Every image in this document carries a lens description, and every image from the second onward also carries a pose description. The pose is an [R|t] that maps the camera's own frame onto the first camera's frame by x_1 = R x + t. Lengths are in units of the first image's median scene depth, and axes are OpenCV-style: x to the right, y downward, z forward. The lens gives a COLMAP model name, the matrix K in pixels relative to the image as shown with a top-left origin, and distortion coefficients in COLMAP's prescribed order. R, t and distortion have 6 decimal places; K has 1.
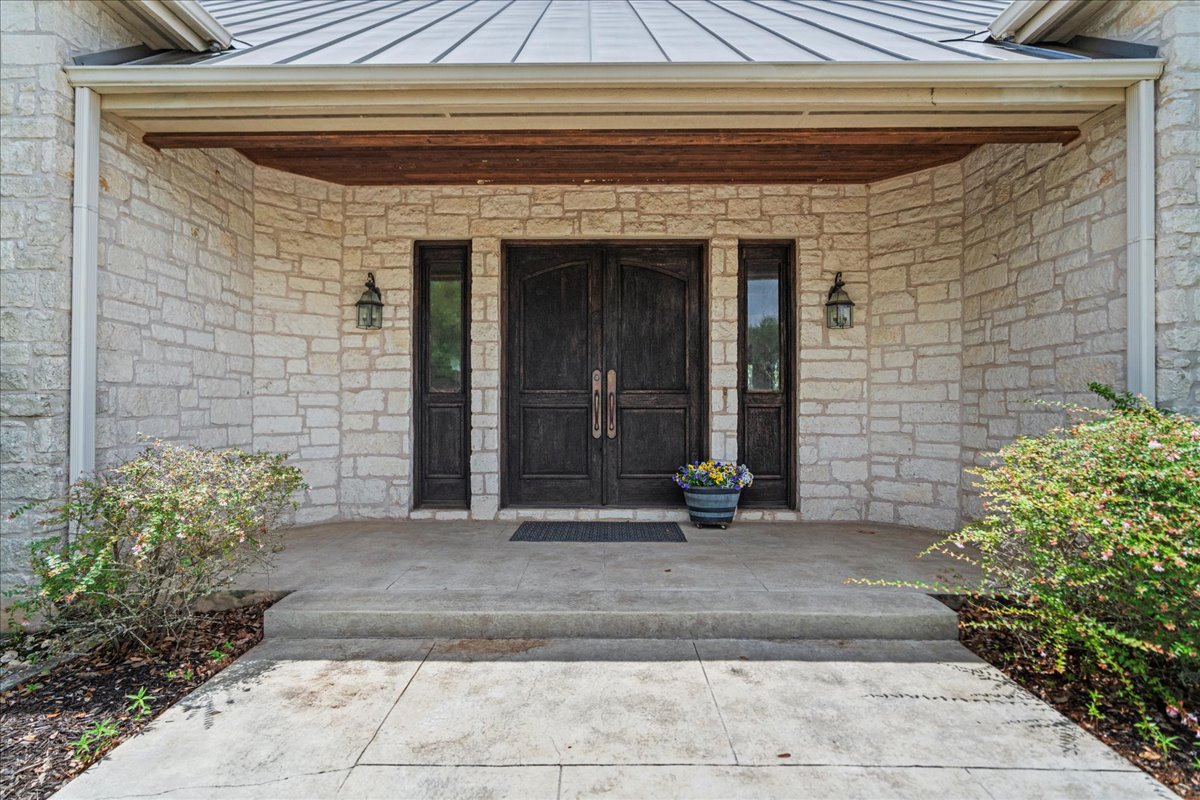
lens RADIAL K [[614.3, 0, 597.4], [0, 614.3, 401.1], [0, 0, 1]] dist [-0.004565, -0.000630]
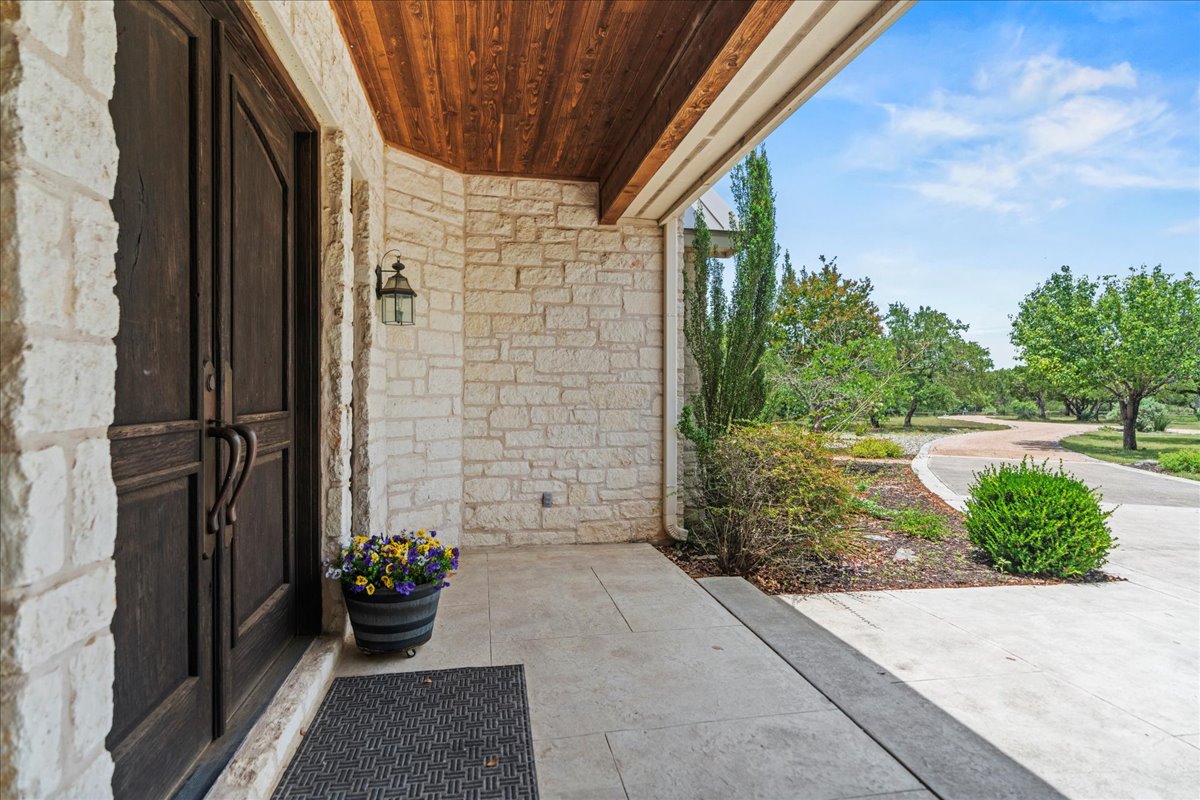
lens RADIAL K [[614.3, 0, 594.4], [0, 614.3, 395.8], [0, 0, 1]] dist [-0.004565, -0.000630]
pose [[-0.181878, -0.004288, 0.983312, -0.429009], [-0.005539, 0.999979, 0.003336, -0.036245], [-0.983306, -0.004840, -0.181898, 0.966958]]
